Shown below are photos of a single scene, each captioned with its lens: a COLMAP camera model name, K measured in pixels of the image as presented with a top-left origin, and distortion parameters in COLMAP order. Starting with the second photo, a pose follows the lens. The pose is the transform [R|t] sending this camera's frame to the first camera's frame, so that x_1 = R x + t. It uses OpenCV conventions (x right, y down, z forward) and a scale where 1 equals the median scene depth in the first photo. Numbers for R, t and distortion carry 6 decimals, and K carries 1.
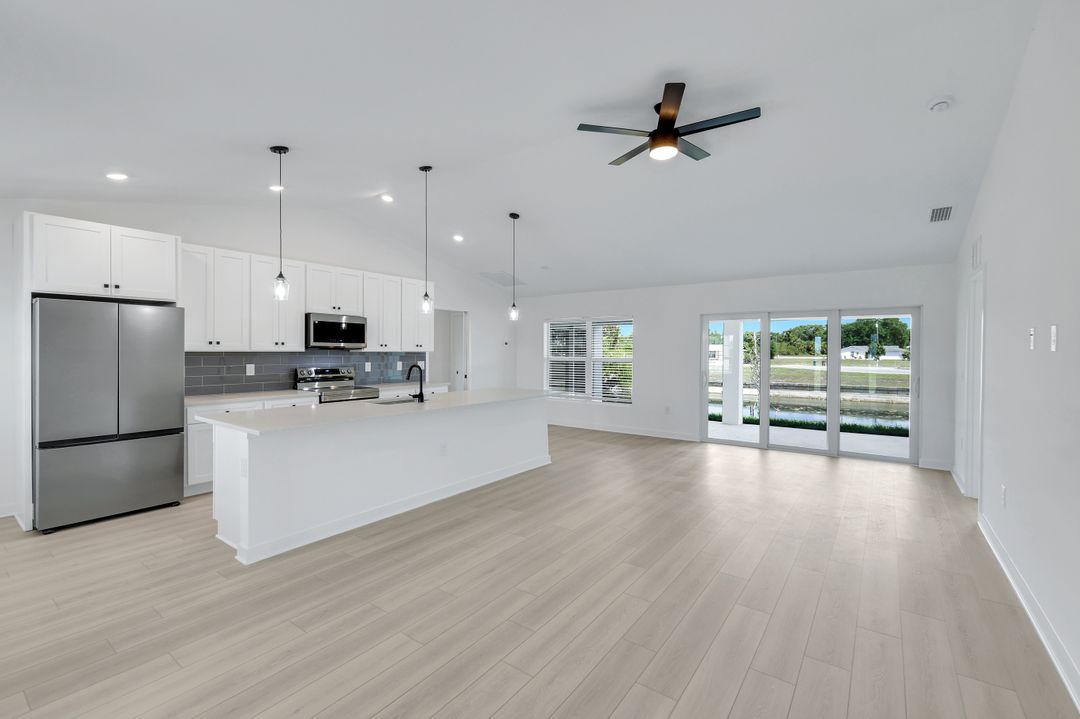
lens RADIAL K [[474.9, 0, 538.6], [0, 474.9, 359.9], [0, 0, 1]] dist [0.001875, 0.000236]
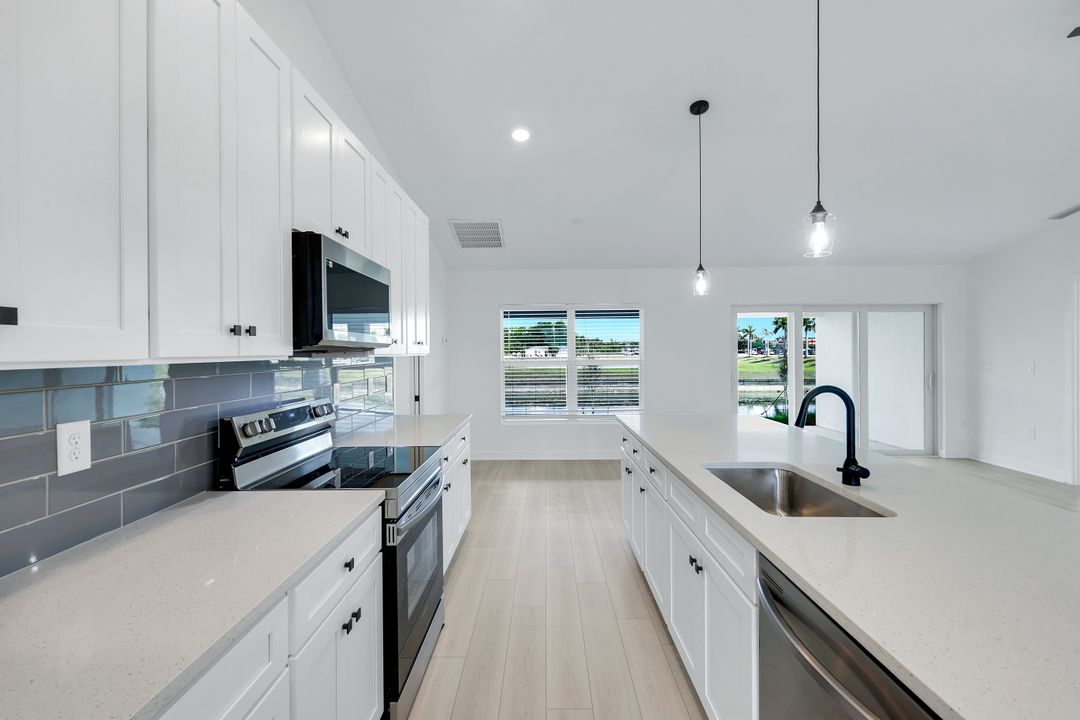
lens RADIAL K [[474.9, 0, 539.7], [0, 474.9, 359.9], [0, 0, 1]] dist [0.001875, 0.000236]
pose [[0.819359, -0.021109, 0.572892, -0.519164], [0.022038, 0.999743, 0.005317, -0.014981], [-0.572857, 0.008268, 0.819614, 0.647296]]
